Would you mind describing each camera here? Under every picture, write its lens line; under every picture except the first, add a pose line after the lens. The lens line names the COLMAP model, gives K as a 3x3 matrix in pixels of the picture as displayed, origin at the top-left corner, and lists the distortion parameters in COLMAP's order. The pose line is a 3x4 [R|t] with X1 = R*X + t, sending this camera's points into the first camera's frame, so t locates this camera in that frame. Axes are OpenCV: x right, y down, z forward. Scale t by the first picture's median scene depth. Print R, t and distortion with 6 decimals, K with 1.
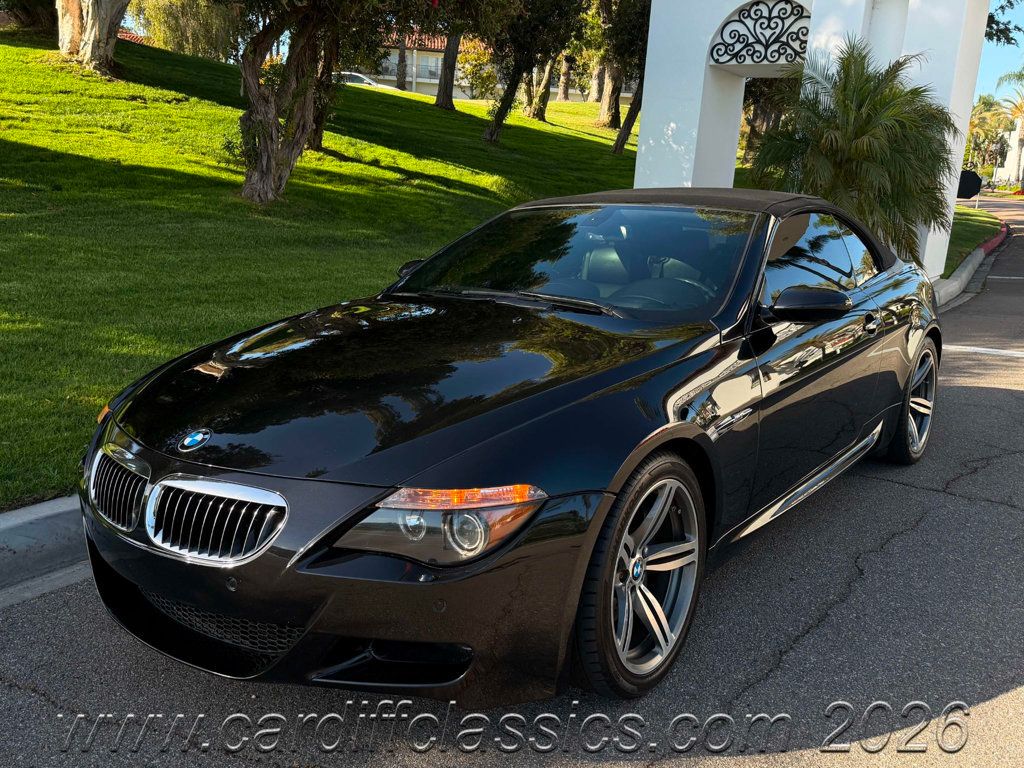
lens RADIAL K [[911.2, 0, 497.3], [0, 911.2, 394.7], [0, 0, 1]] dist [0.053973, -0.082473]
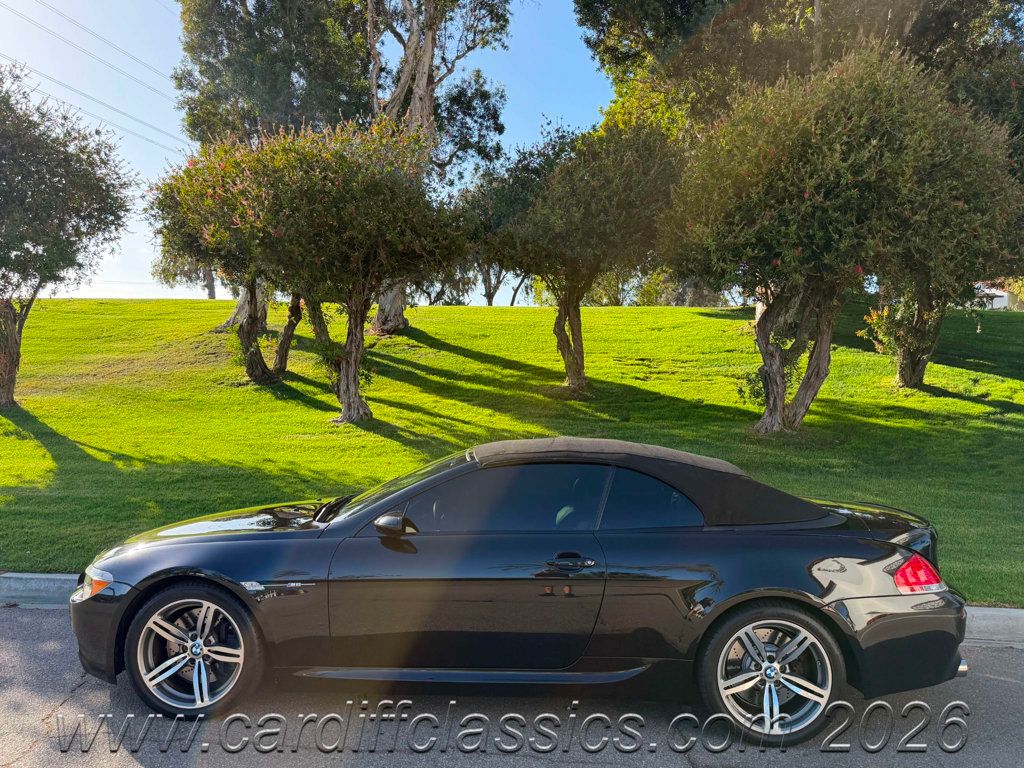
lens RADIAL K [[770.5, 0, 514.9], [0, 770.5, 386.0], [0, 0, 1]] dist [0.129483, -0.223282]
pose [[0.567362, -0.015072, -0.823330, 0.321440], [-0.189723, 0.970542, -0.148506, -0.036644], [0.801315, 0.240462, 0.547789, 0.094065]]
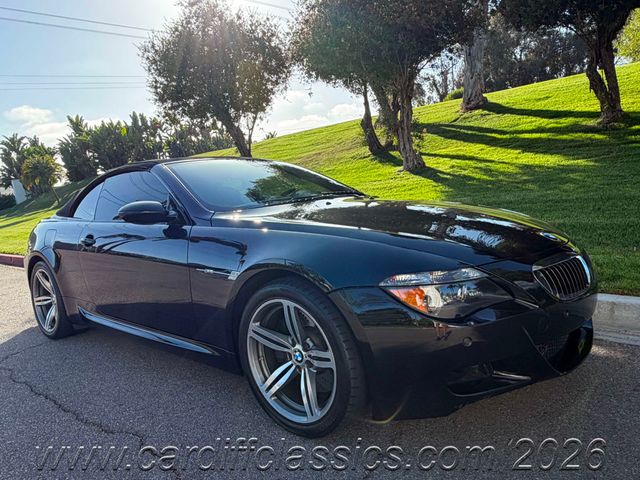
lens RADIAL K [[449.4, 0, 319.7], [0, 449.4, 242.1], [0, 0, 1]] dist [-0.003510, 0.004492]
pose [[-0.019517, 0.111524, -0.993570, 0.235532], [-0.122261, 0.986035, 0.113080, -0.042113], [0.992306, 0.123682, -0.005609, 0.300552]]
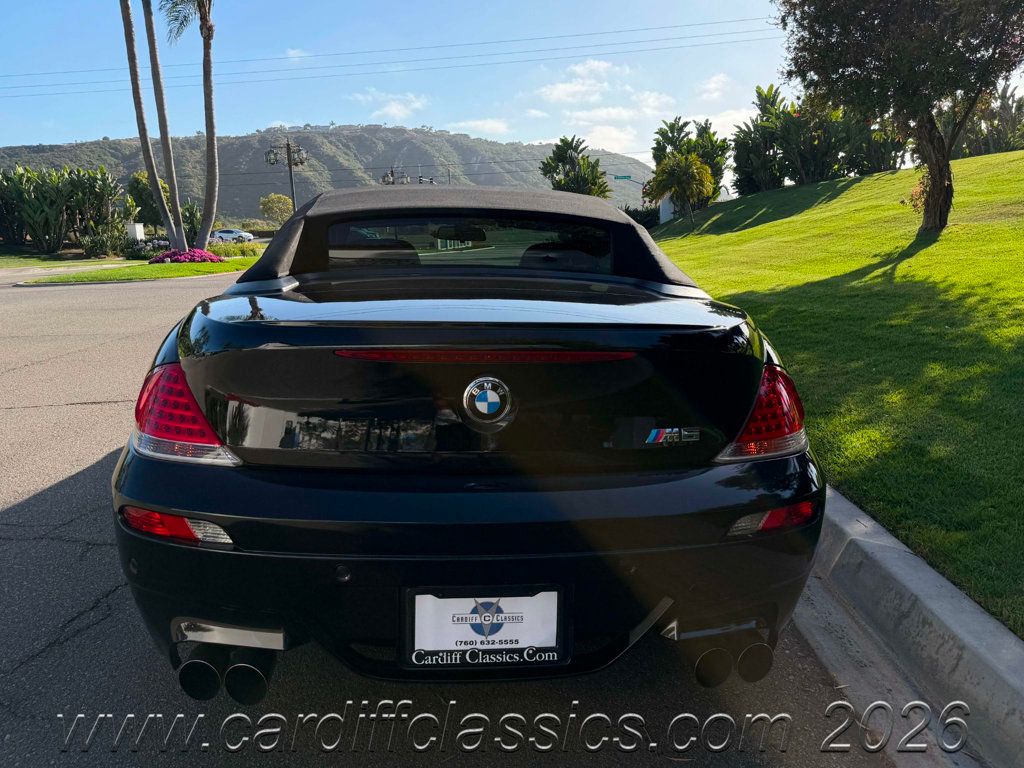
lens RADIAL K [[793.8, 0, 512.0], [0, 793.8, 384.0], [0, 0, 1]] dist [0.006459, -0.000910]
pose [[-0.745093, 0.101488, -0.659194, 0.218604], [-0.162244, 0.931087, 0.326733, -0.093879], [0.646926, 0.350397, -0.677280, 0.494037]]
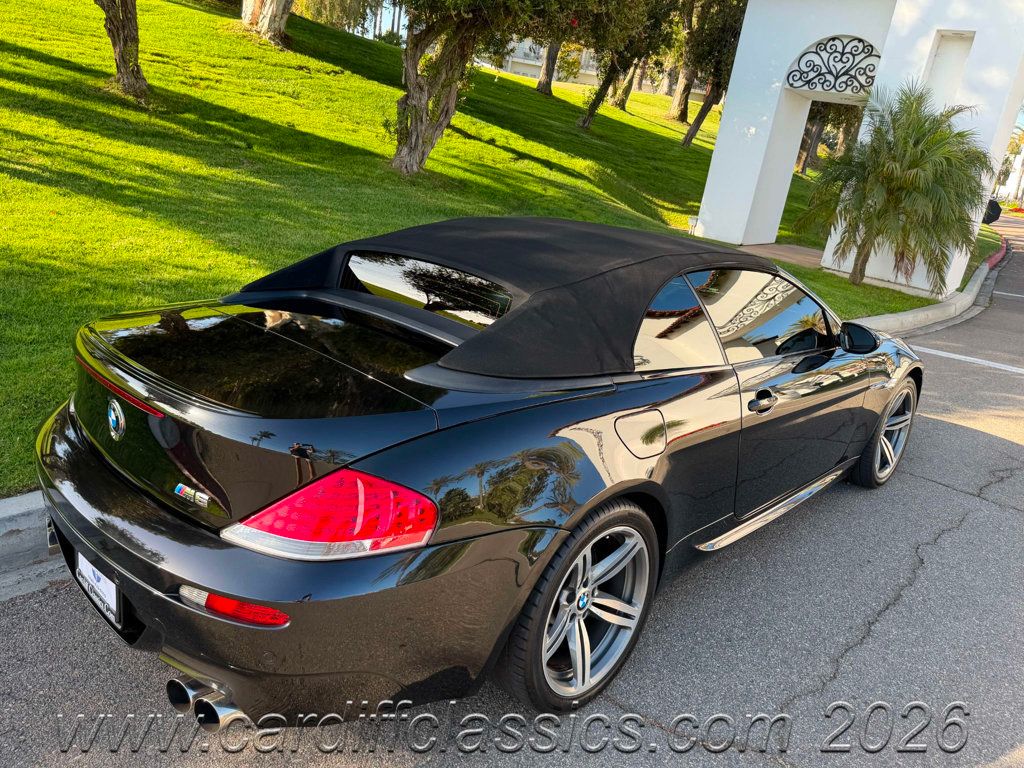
lens RADIAL K [[758.2, 0, 512.0], [0, 758.2, 384.0], [0, 0, 1]] dist [0.034015, -0.049586]
pose [[0.992978, 0.112977, -0.035086, -0.039302], [-0.110139, 0.991130, 0.074364, -0.016508], [0.043177, -0.069978, 0.996614, -0.017457]]
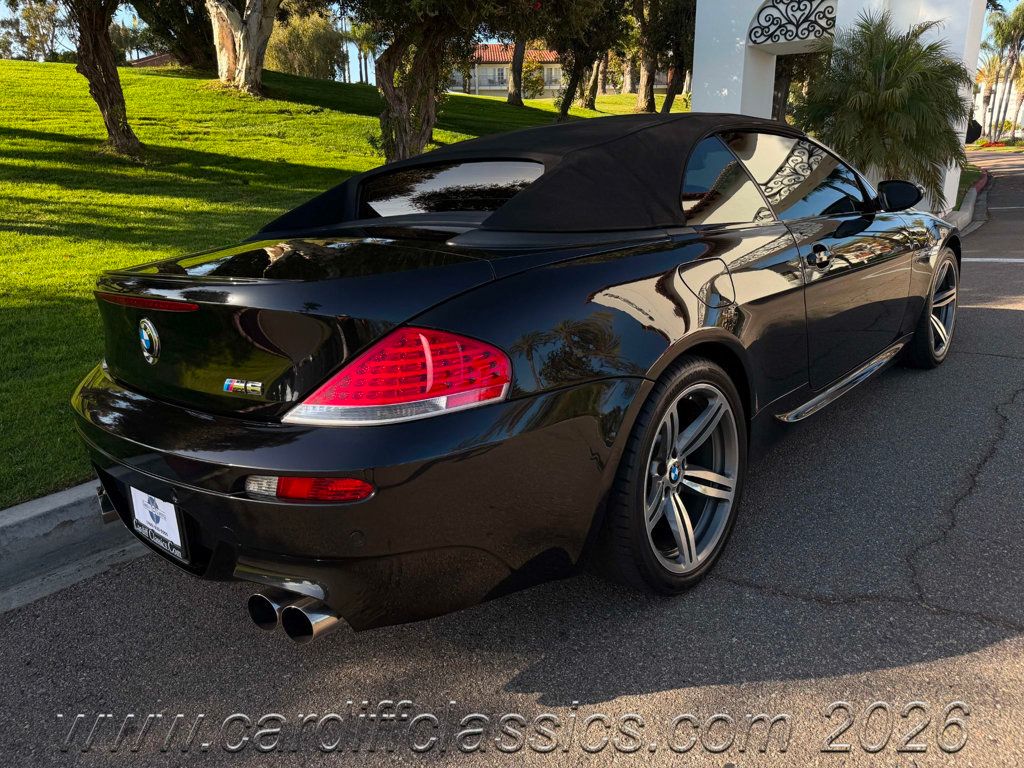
lens RADIAL K [[731.5, 0, 511.5], [0, 731.5, 379.2], [0, 0, 1]] dist [0.038192, -0.054660]
pose [[0.996664, -0.056945, -0.058470, -0.047562], [0.059704, 0.997129, 0.046569, 0.013587], [0.055650, -0.049905, 0.997202, -0.002844]]
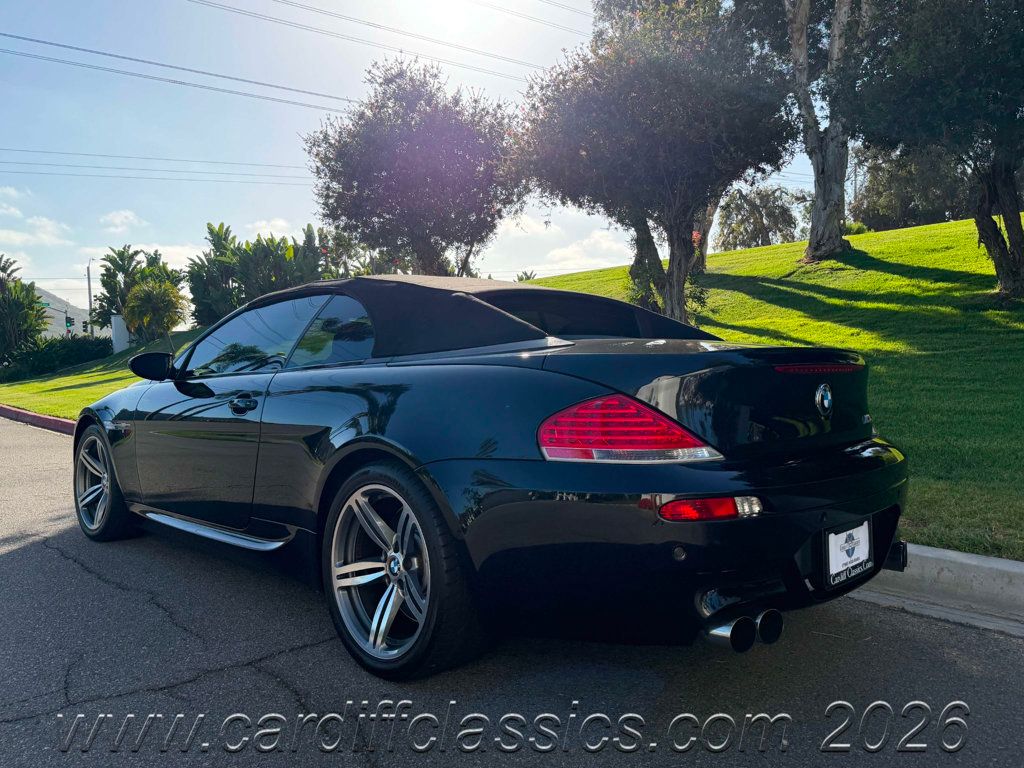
lens RADIAL K [[770.5, 0, 514.9], [0, 770.5, 386.0], [0, 0, 1]] dist [0.129483, -0.223282]
pose [[-0.142269, 0.011025, -0.989767, 0.321135], [-0.203962, 0.978153, 0.040213, -0.051274], [0.968586, 0.207596, -0.136912, 0.376755]]
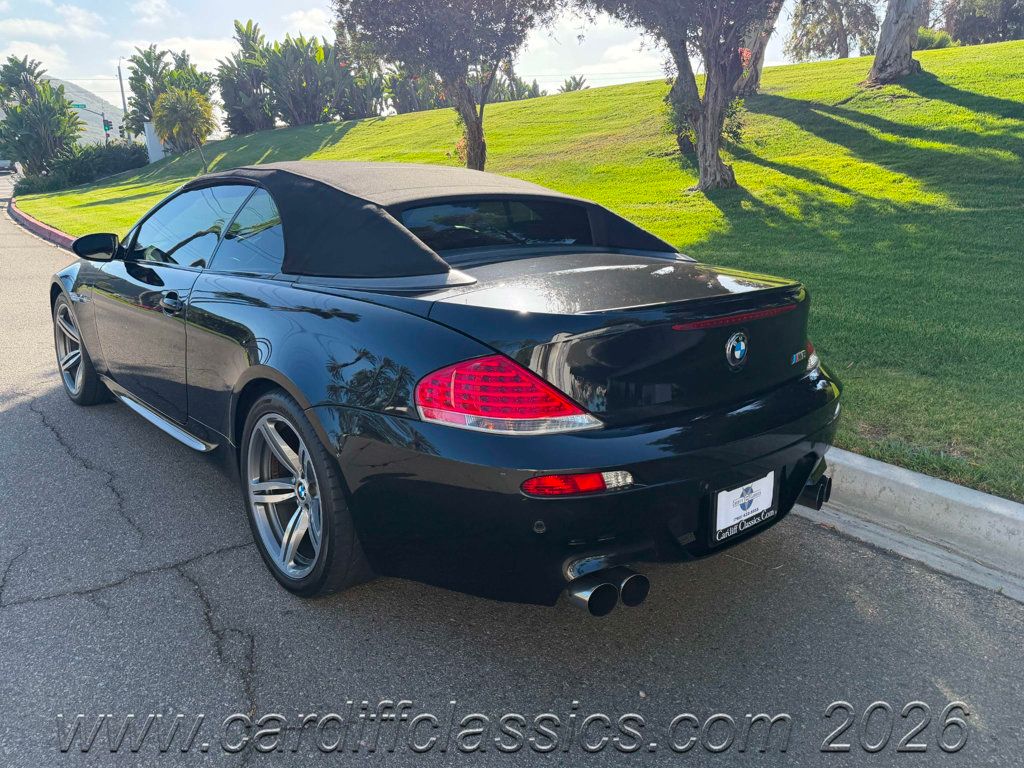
lens RADIAL K [[781.0, 0, 511.2], [0, 781.0, 393.4], [0, 0, 1]] dist [0.029659, -0.036012]
pose [[-0.205952, 0.241381, -0.948324, 0.306751], [-0.223211, 0.931964, 0.285692, -0.081276], [0.952765, 0.270515, -0.138061, 0.399108]]
